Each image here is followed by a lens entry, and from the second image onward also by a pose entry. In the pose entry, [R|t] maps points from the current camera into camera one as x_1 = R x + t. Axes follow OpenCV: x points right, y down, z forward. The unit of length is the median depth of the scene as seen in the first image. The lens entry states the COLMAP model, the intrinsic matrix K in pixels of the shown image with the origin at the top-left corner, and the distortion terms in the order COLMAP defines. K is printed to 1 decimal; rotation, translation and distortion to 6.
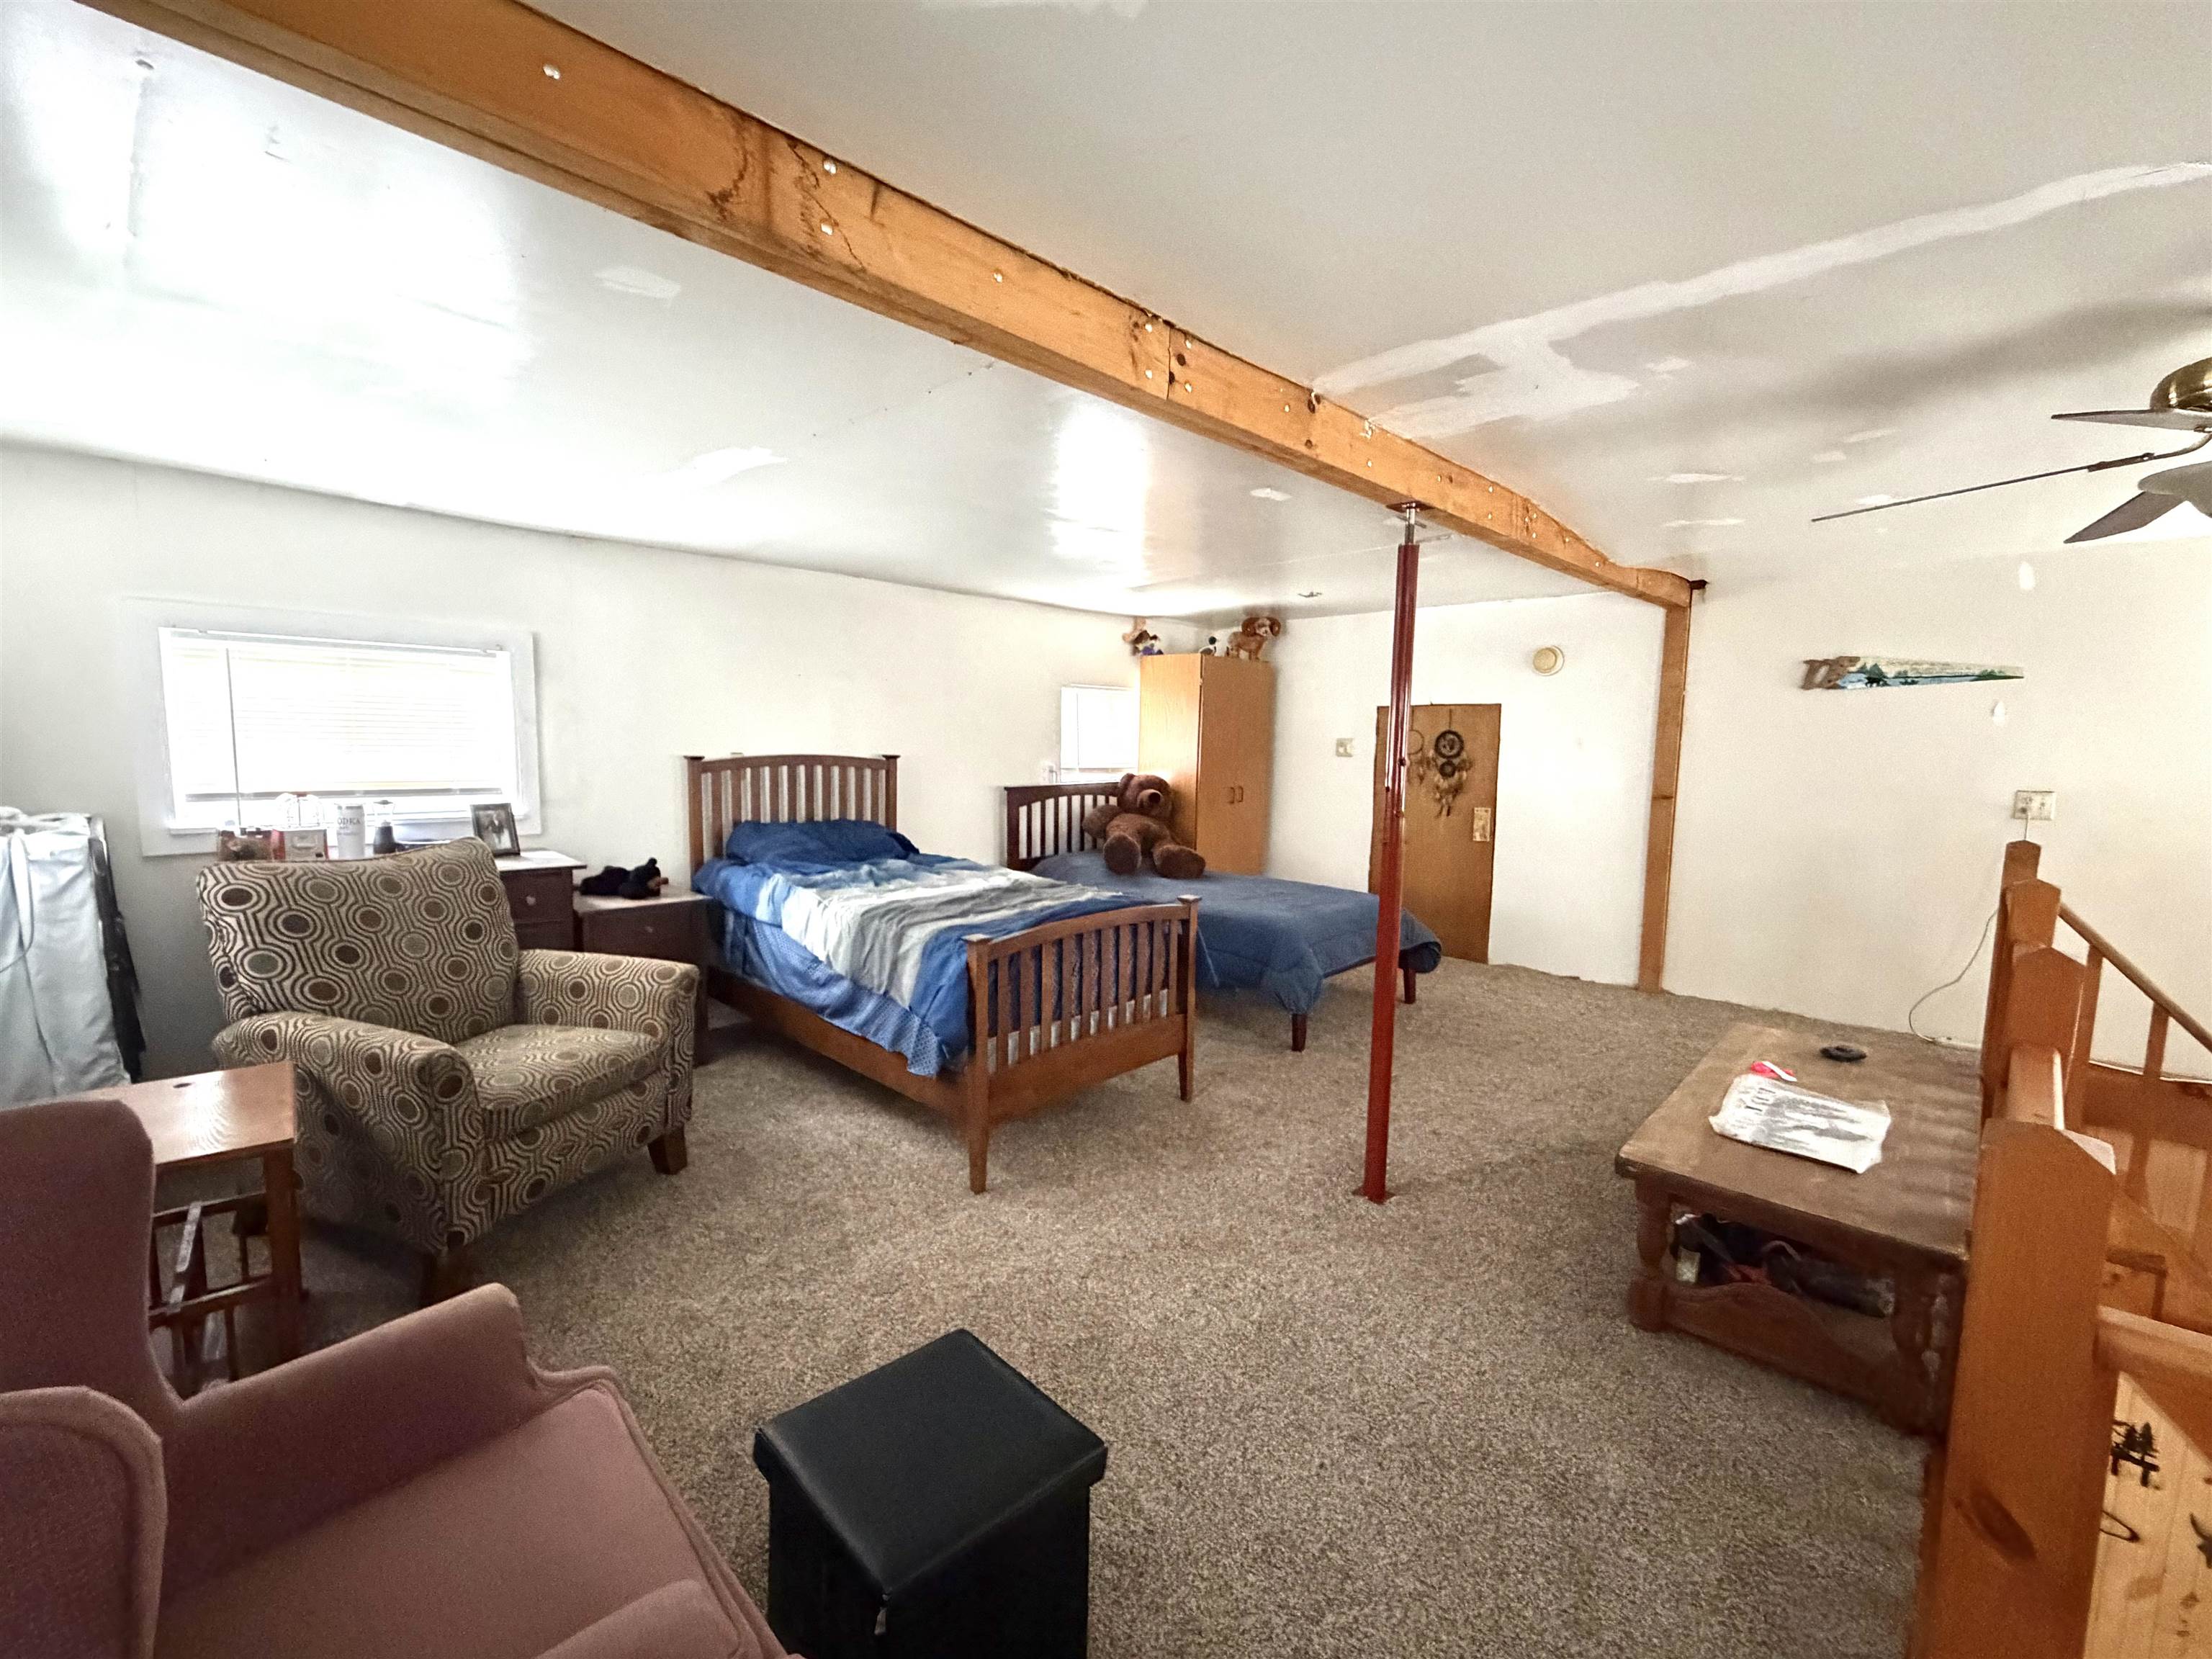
lens RADIAL K [[886.4, 0, 1110.7], [0, 886.4, 827.9], [0, 0, 1]] dist [0.001555, 0.000275]
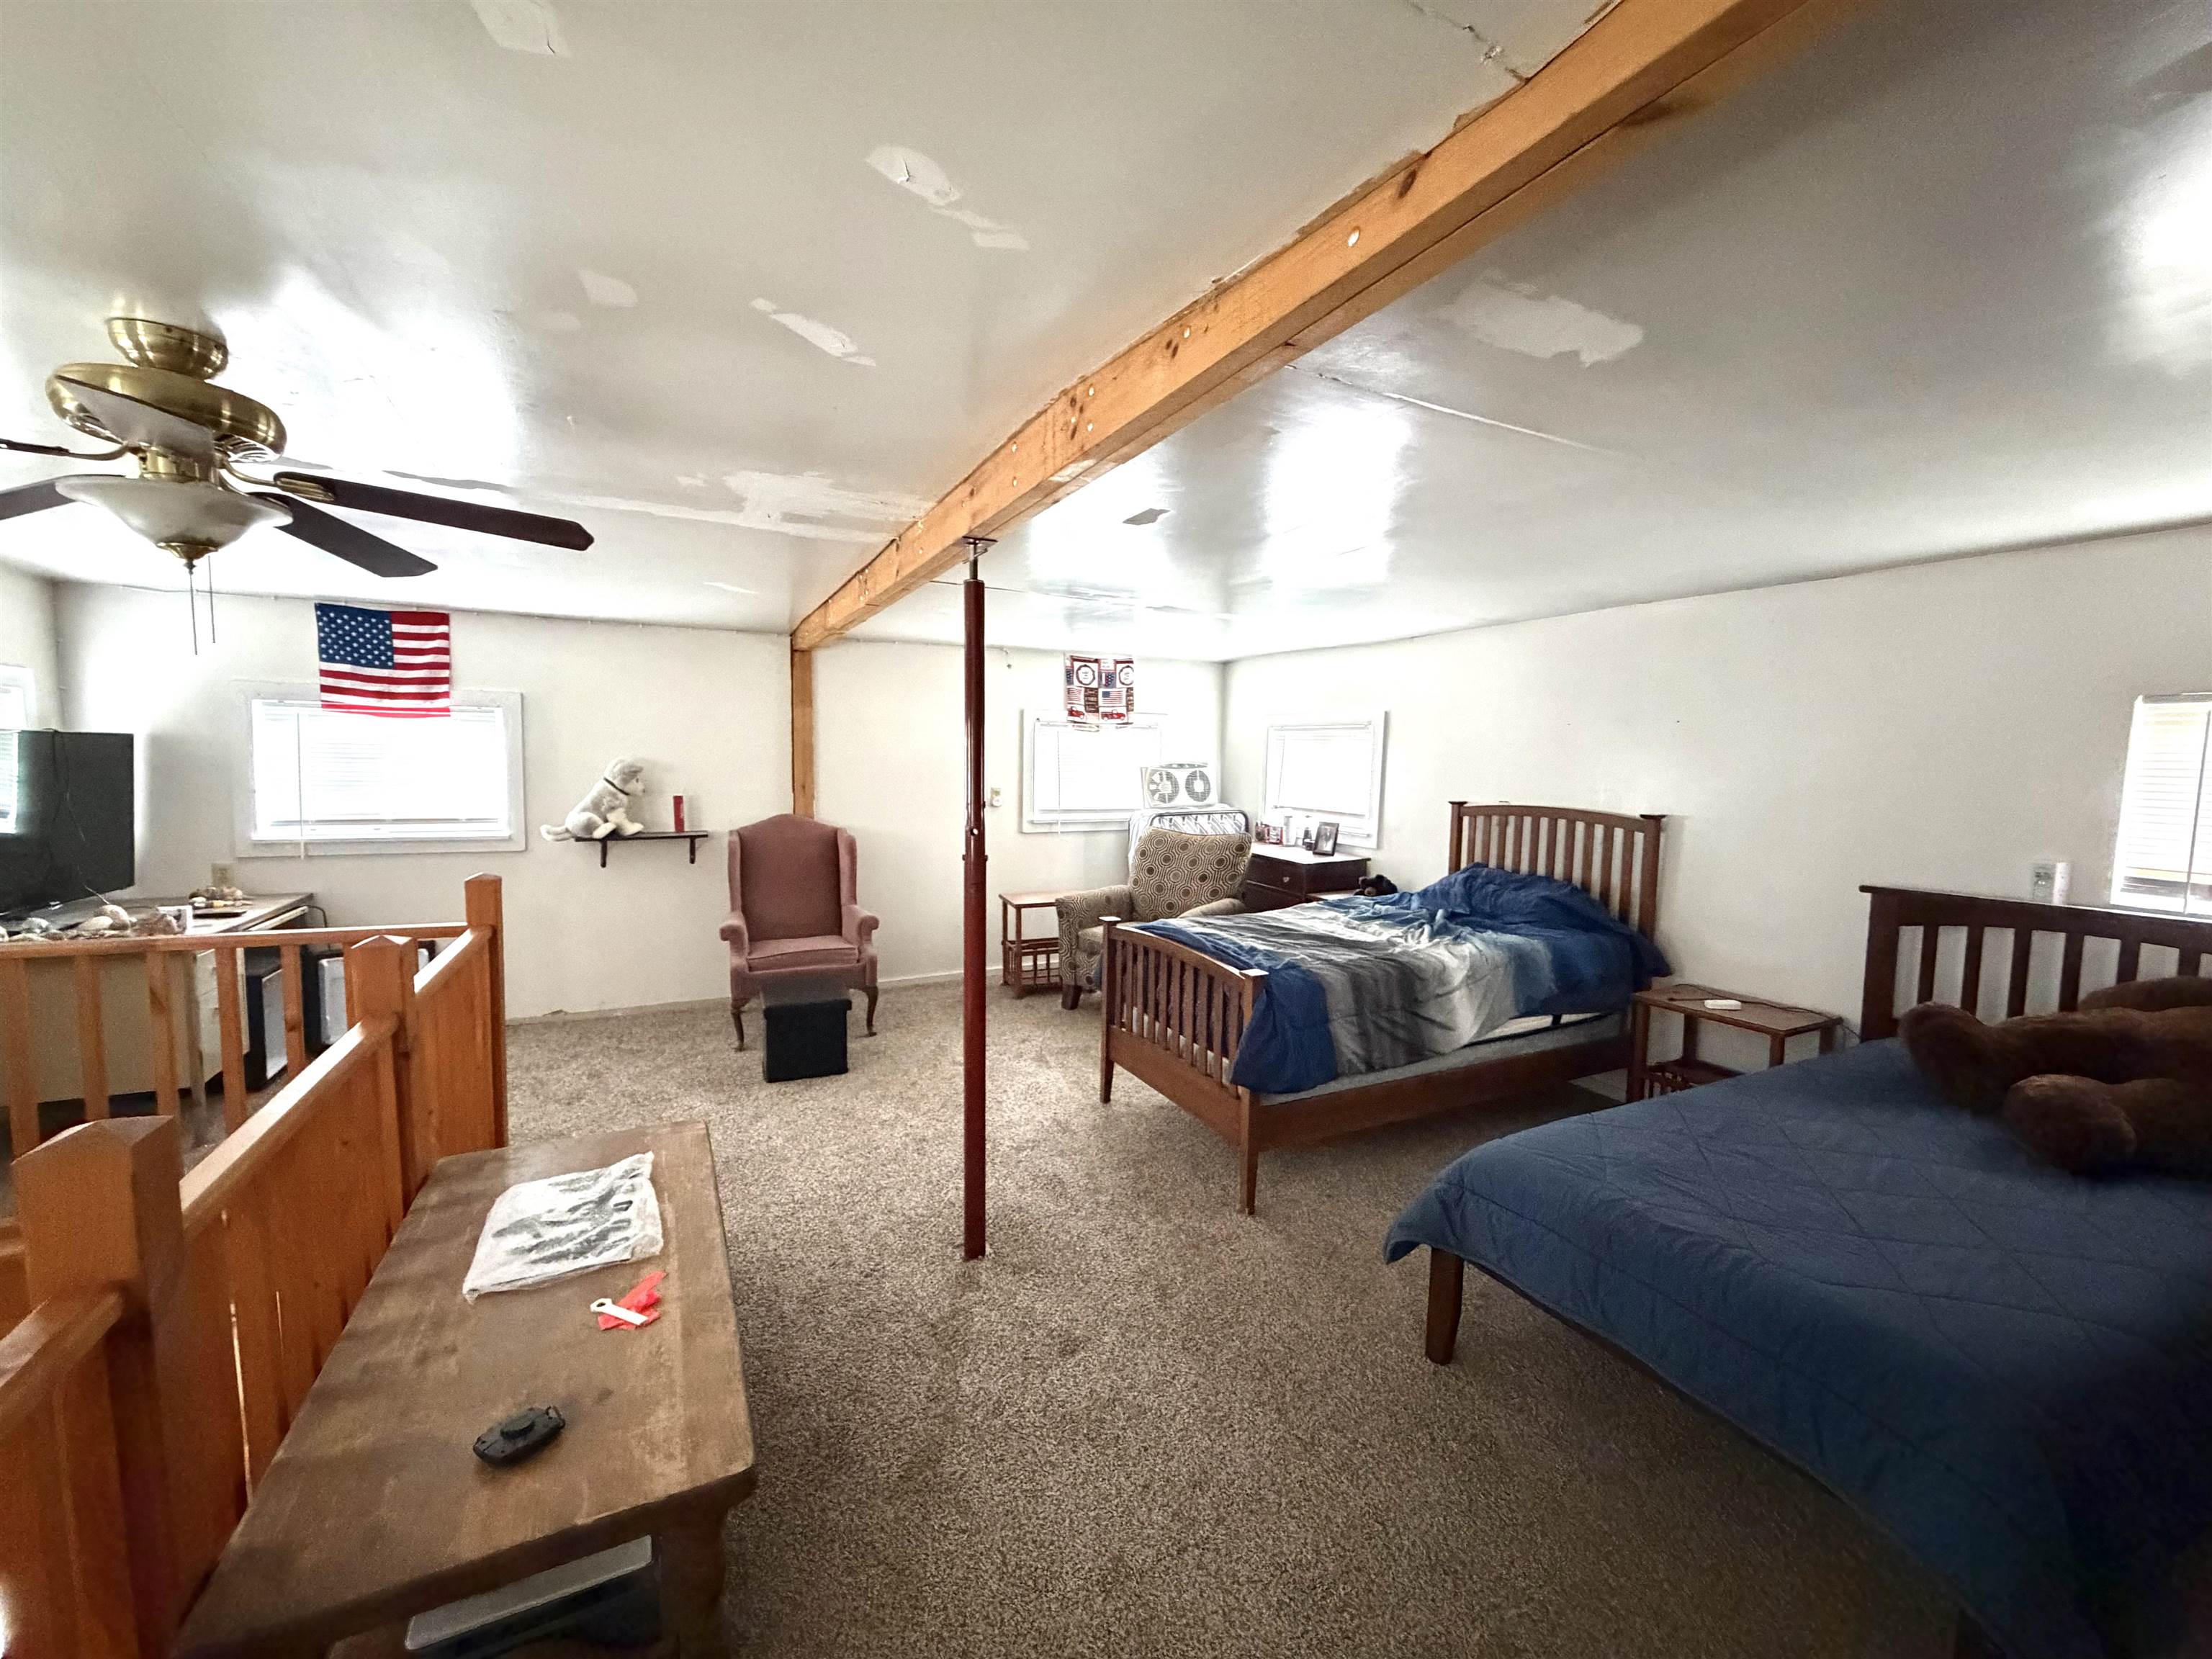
lens RADIAL K [[886.4, 0, 1107.9], [0, 886.4, 824.8], [0, 0, 1]] dist [0.001555, 0.000275]
pose [[-0.308315, 0.051425, -0.949893, 0.707850], [-0.125076, 0.987678, 0.094067, -0.094181], [0.943026, 0.147812, -0.298084, 0.847390]]
